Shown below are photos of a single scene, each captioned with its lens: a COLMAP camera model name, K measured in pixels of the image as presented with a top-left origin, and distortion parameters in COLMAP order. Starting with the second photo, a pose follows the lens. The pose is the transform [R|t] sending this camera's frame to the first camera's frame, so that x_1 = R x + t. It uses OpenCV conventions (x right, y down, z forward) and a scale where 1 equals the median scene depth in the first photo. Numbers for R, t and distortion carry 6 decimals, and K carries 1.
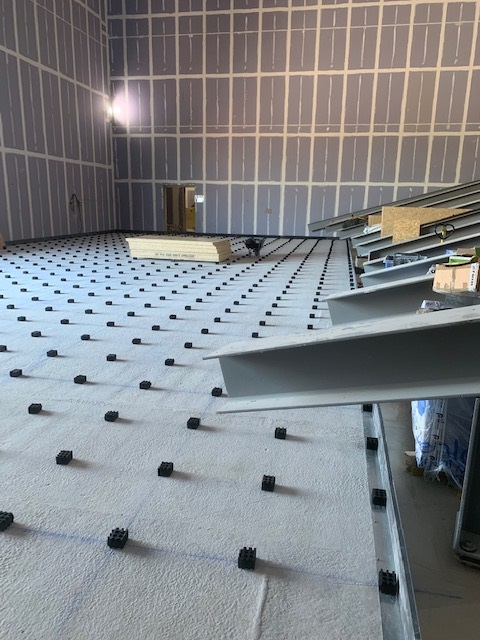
lens RADIAL K [[476.5, 0, 240.0], [0, 476.5, 320.0], [0, 0, 1]] dist [0.007482, 0.002437]
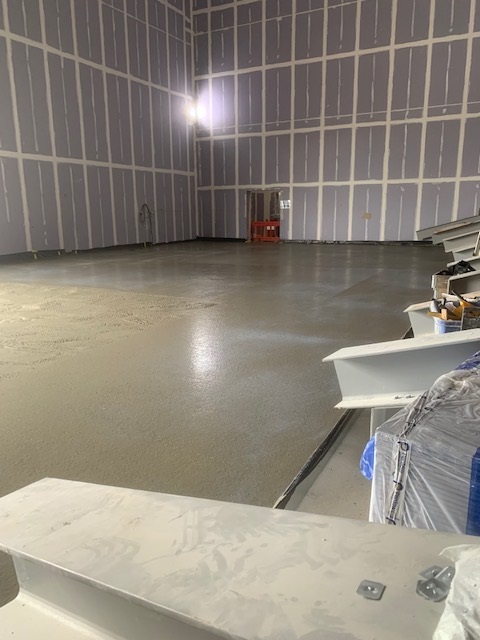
lens RADIAL K [[476.5, 0, 240.0], [0, 476.5, 320.0], [0, 0, 1]] dist [0.007482, 0.002437]
pose [[0.958485, 0.033689, -0.283145, 0.093843], [-0.038076, 0.999225, -0.010003, -0.031732], [0.282588, 0.020369, 0.959025, 0.148711]]
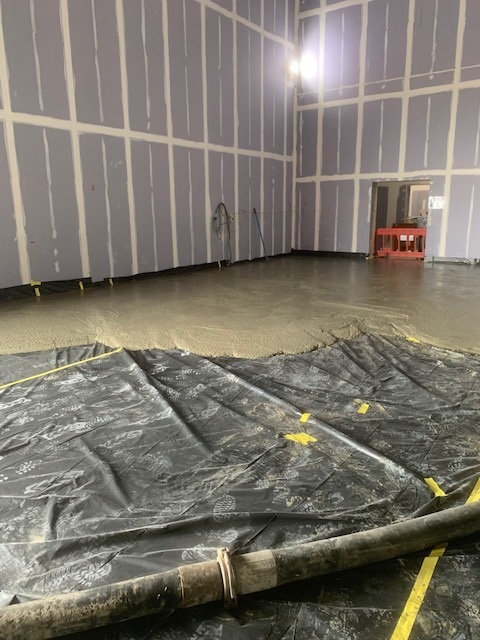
lens RADIAL K [[476.5, 0, 240.0], [0, 476.5, 320.0], [0, 0, 1]] dist [0.007482, 0.002437]
pose [[0.908150, 0.064651, -0.413623, -0.057651], [-0.071096, 0.997469, -0.000191, -0.105397], [0.412564, 0.029580, 0.910448, 0.418506]]
